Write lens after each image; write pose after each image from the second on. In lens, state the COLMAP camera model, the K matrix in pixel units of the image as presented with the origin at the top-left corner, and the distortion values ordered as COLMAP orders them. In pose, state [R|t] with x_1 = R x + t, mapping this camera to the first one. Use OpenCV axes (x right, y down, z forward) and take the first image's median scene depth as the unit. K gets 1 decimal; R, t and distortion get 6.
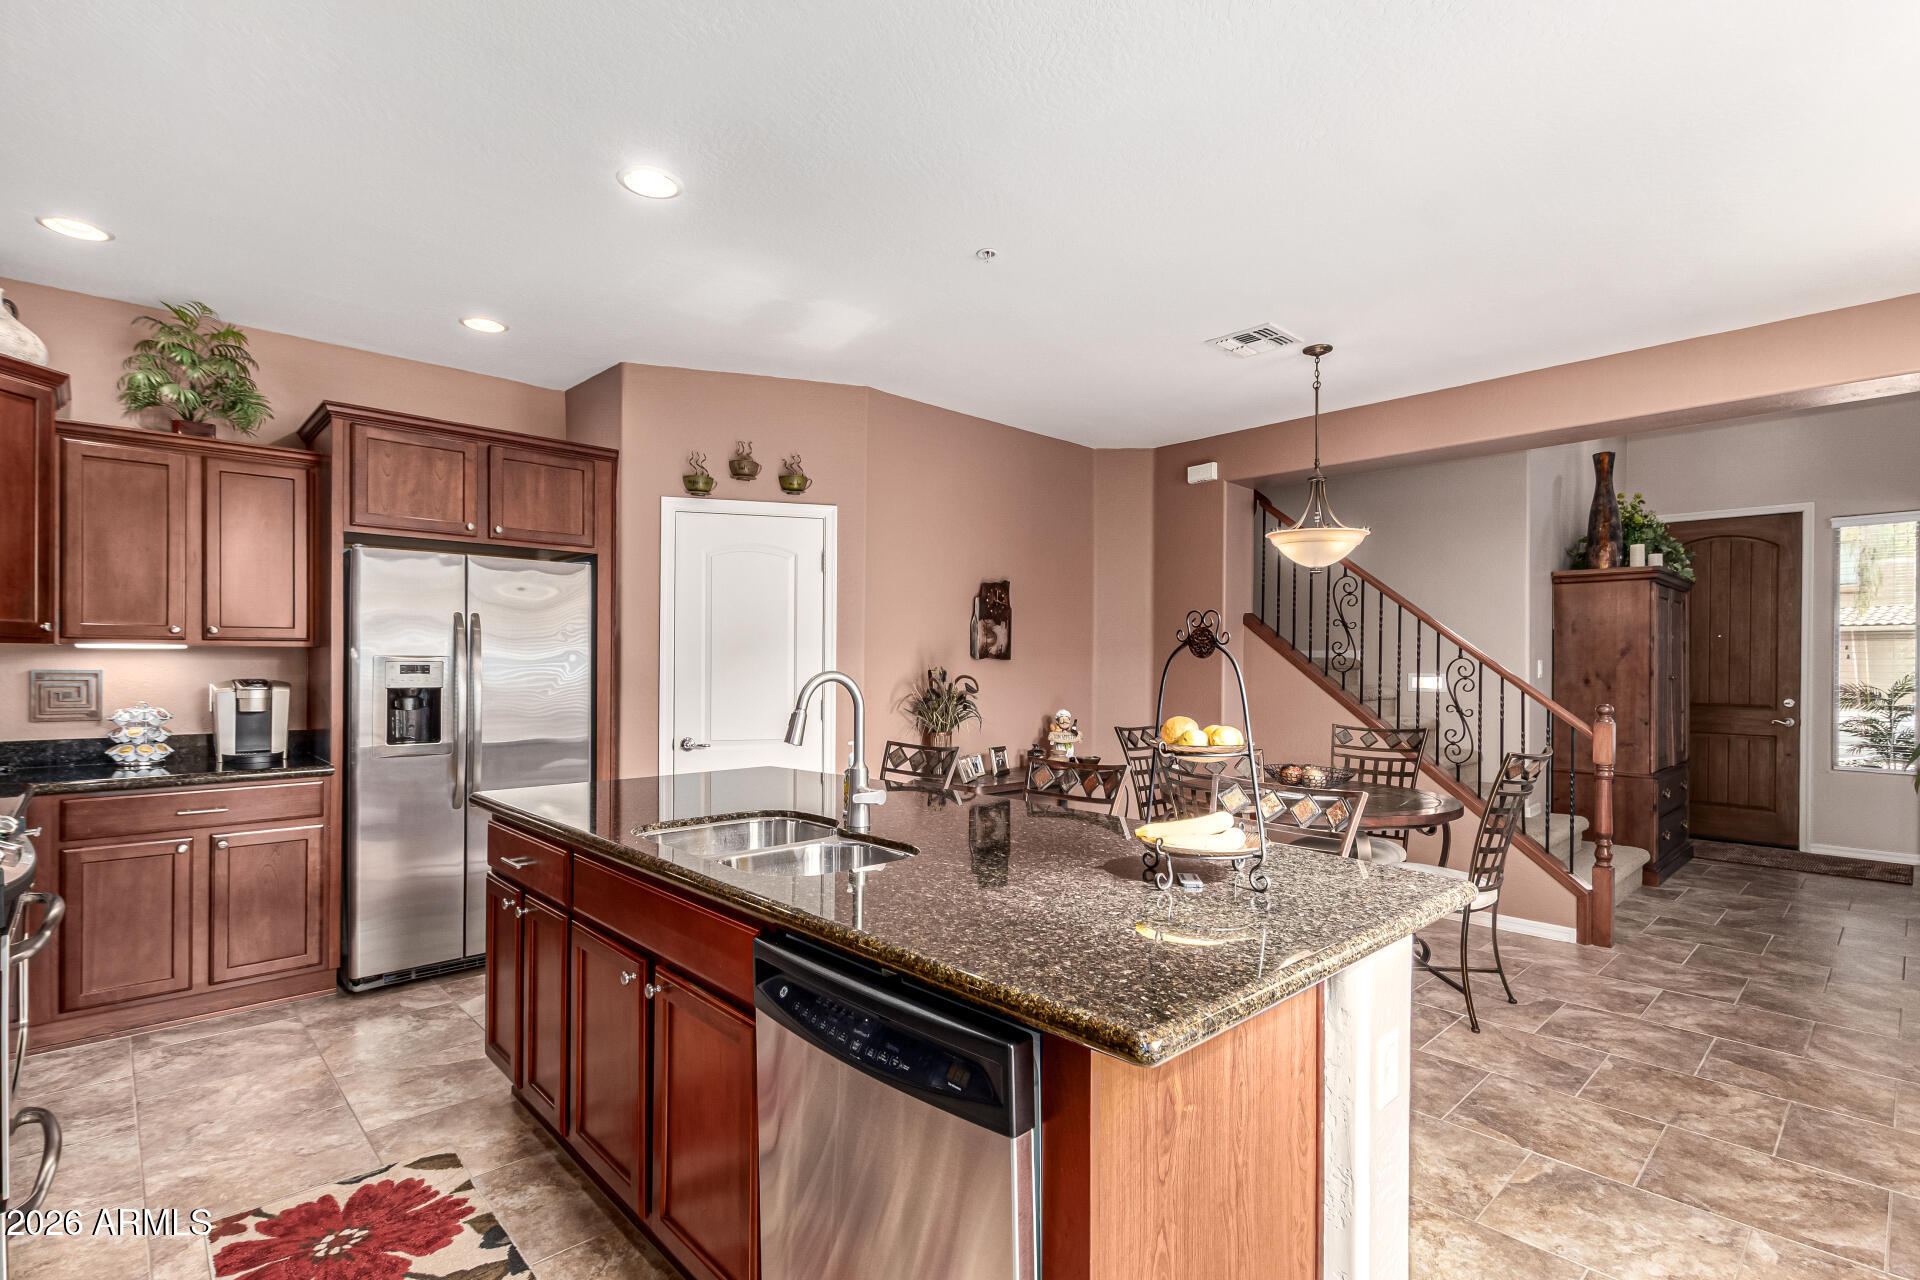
lens RADIAL K [[905.4, 0, 964.7], [0, 905.4, 661.6], [0, 0, 1]] dist [0.011304, -0.000152]
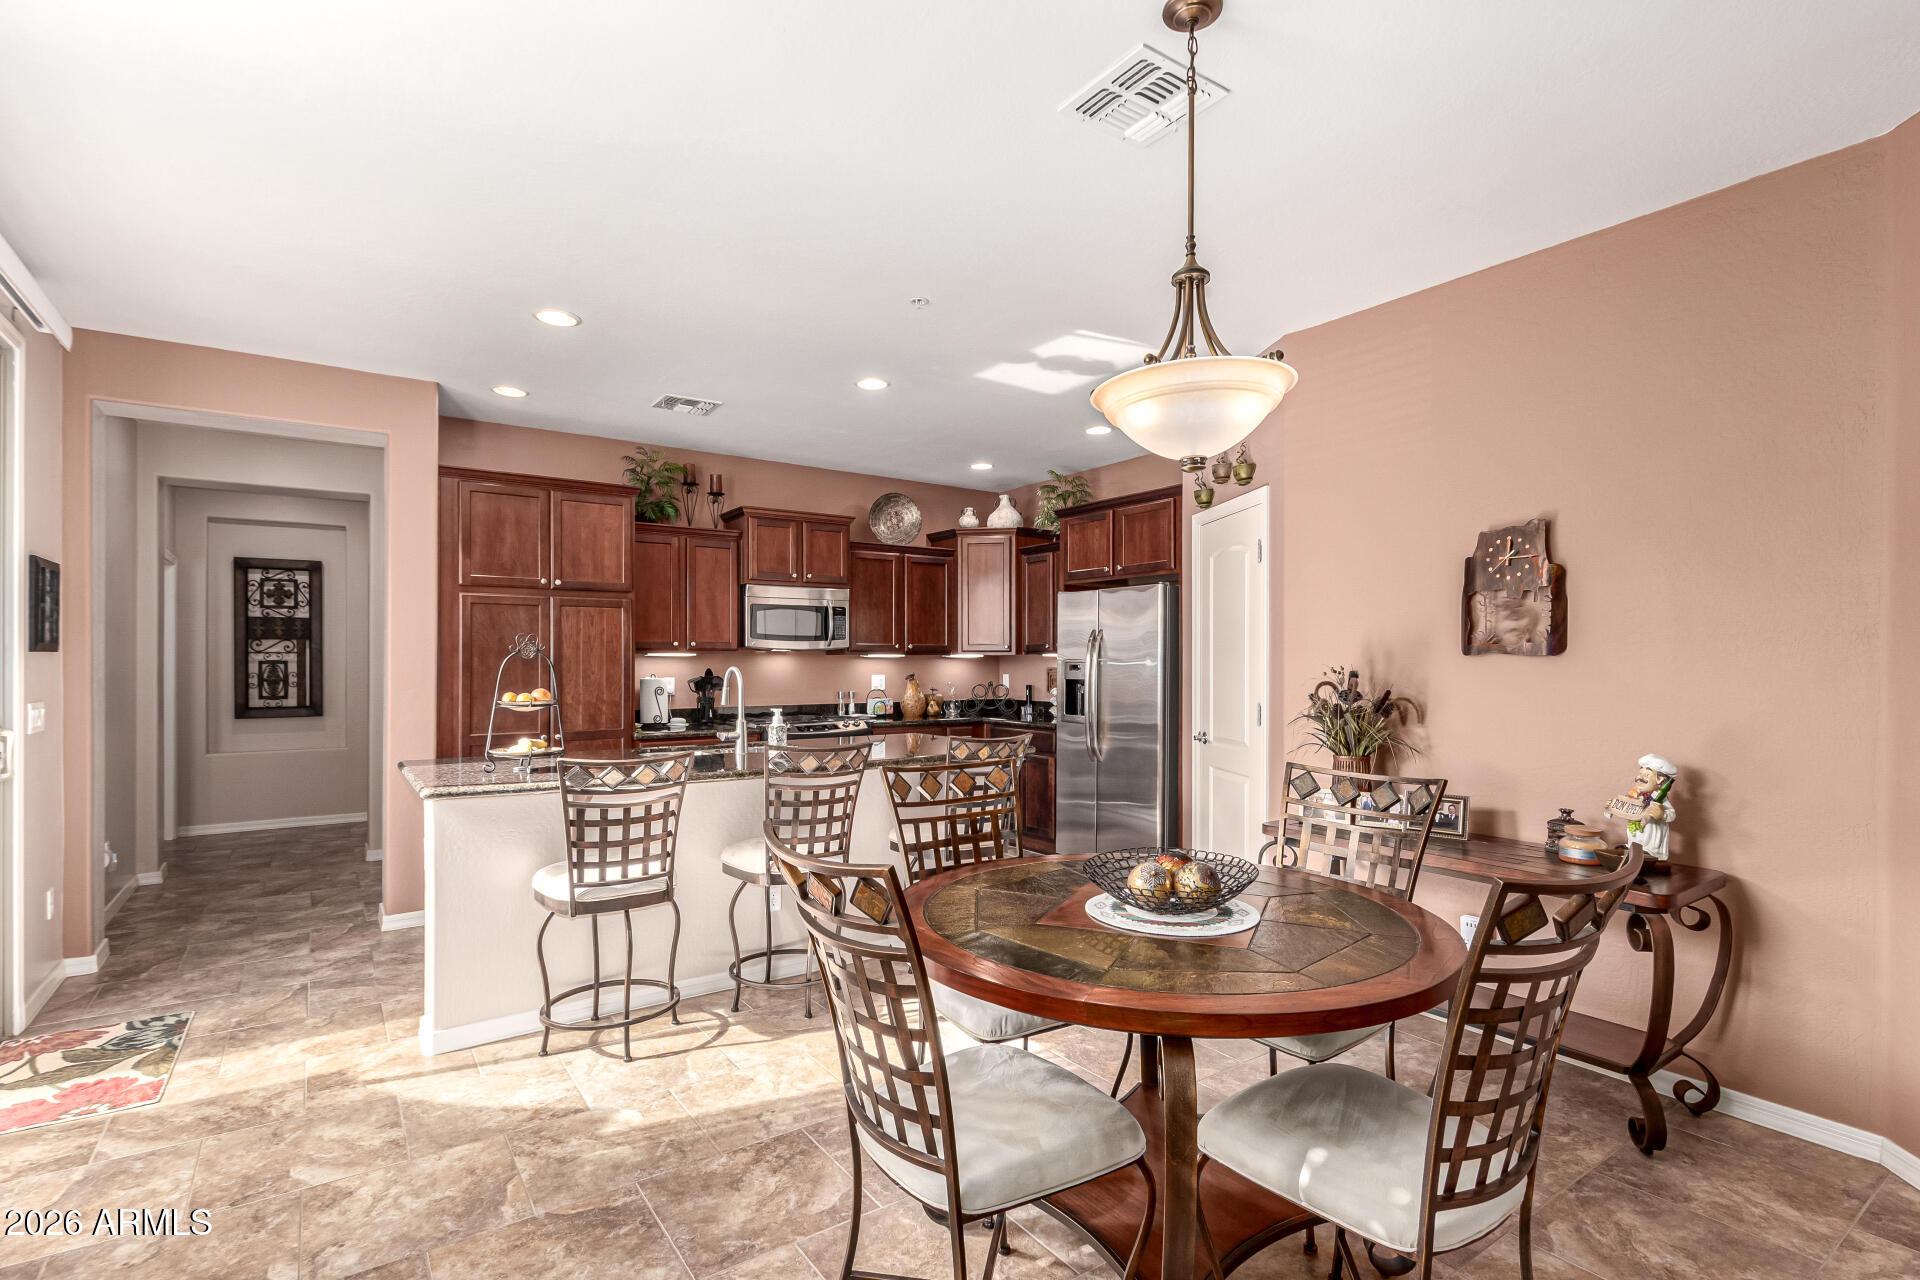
lens RADIAL K [[905.4, 0, 964.7], [0, 905.4, 661.6], [0, 0, 1]] dist [0.011304, -0.000152]
pose [[-0.142509, -0.005398, -0.989779, 0.925025], [-0.000752, 0.999985, -0.005345, 0.006308], [0.989793, -0.000018, -0.142511, 0.989839]]
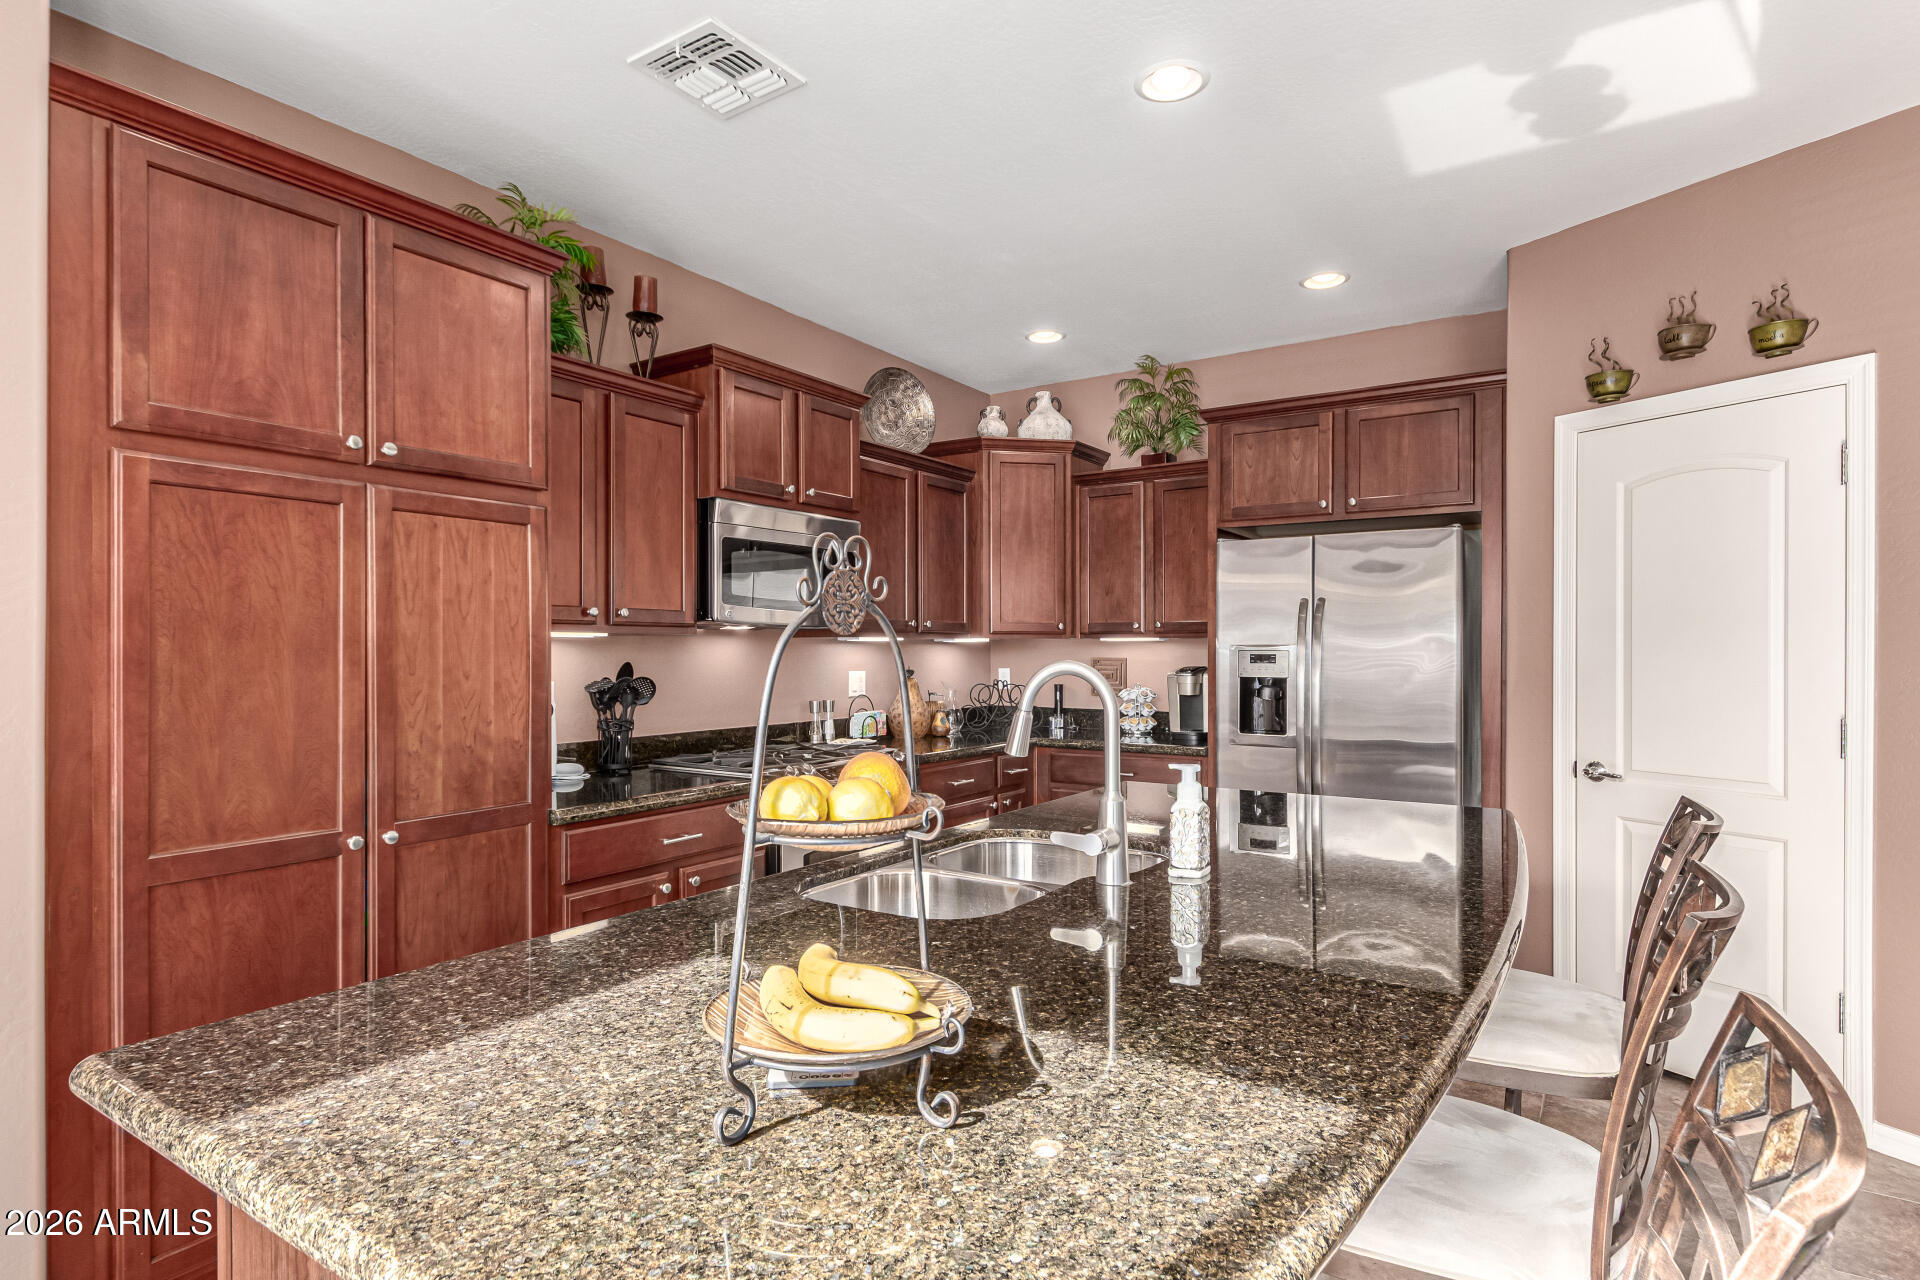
lens RADIAL K [[988.4, 0, 960.4], [0, 988.4, 654.7], [0, 0, 1]] dist [0.002416, -0.000321]
pose [[0.233964, -0.000296, -0.972245, 0.346199], [0.001063, 0.999999, -0.000049, 0.003770], [0.972245, -0.001022, 0.233964, 0.411857]]
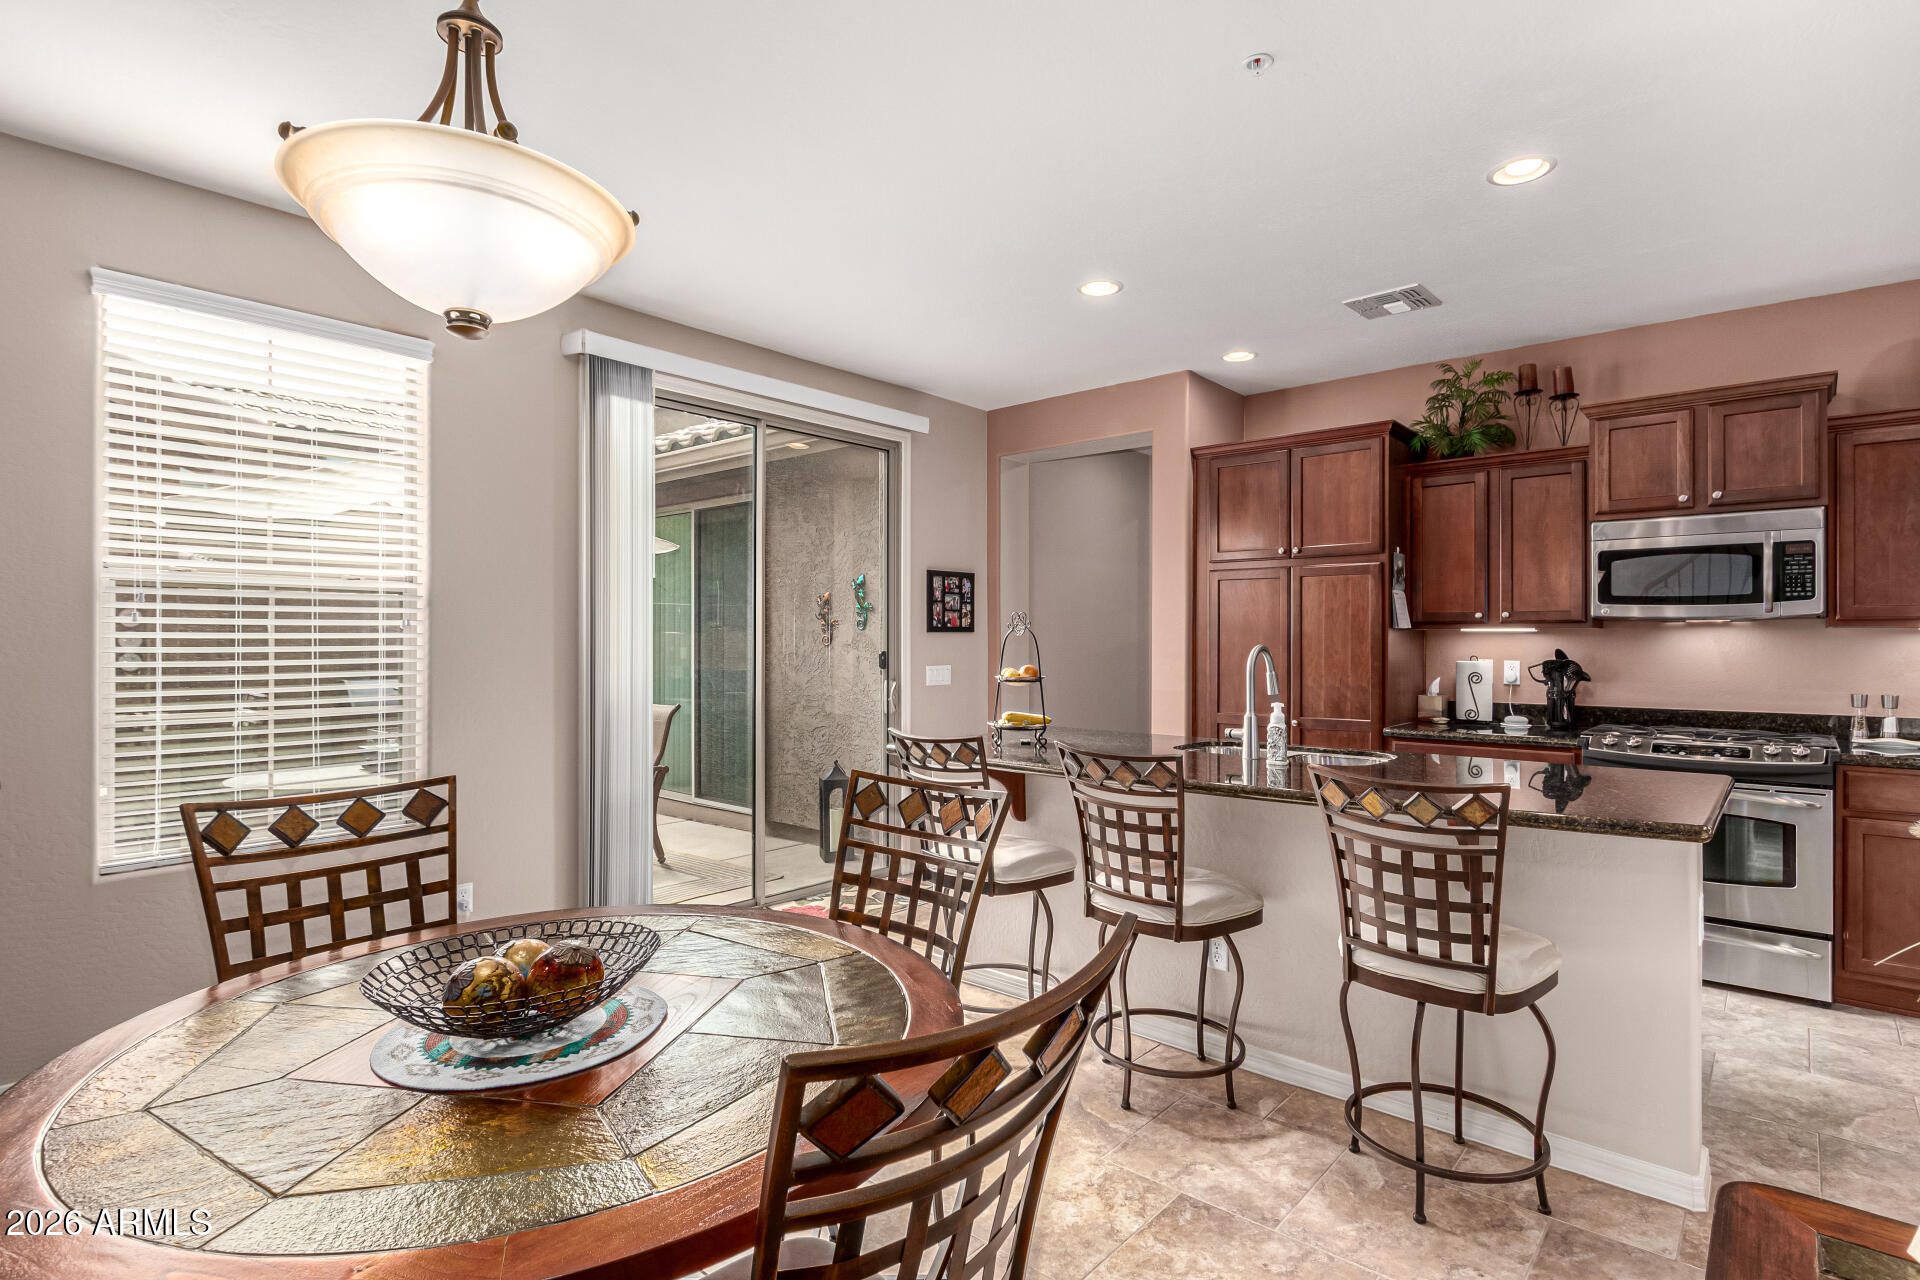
lens RADIAL K [[940.4, 0, 960.0], [0, 940.4, 640.0], [0, 0, 1]] dist [-0.000461, -0.000128]
pose [[-0.996156, -0.009240, -0.087110, 0.256058], [-0.009445, 0.999954, 0.001935, 0.003159], [0.087088, 0.002750, -0.996197, 1.393677]]
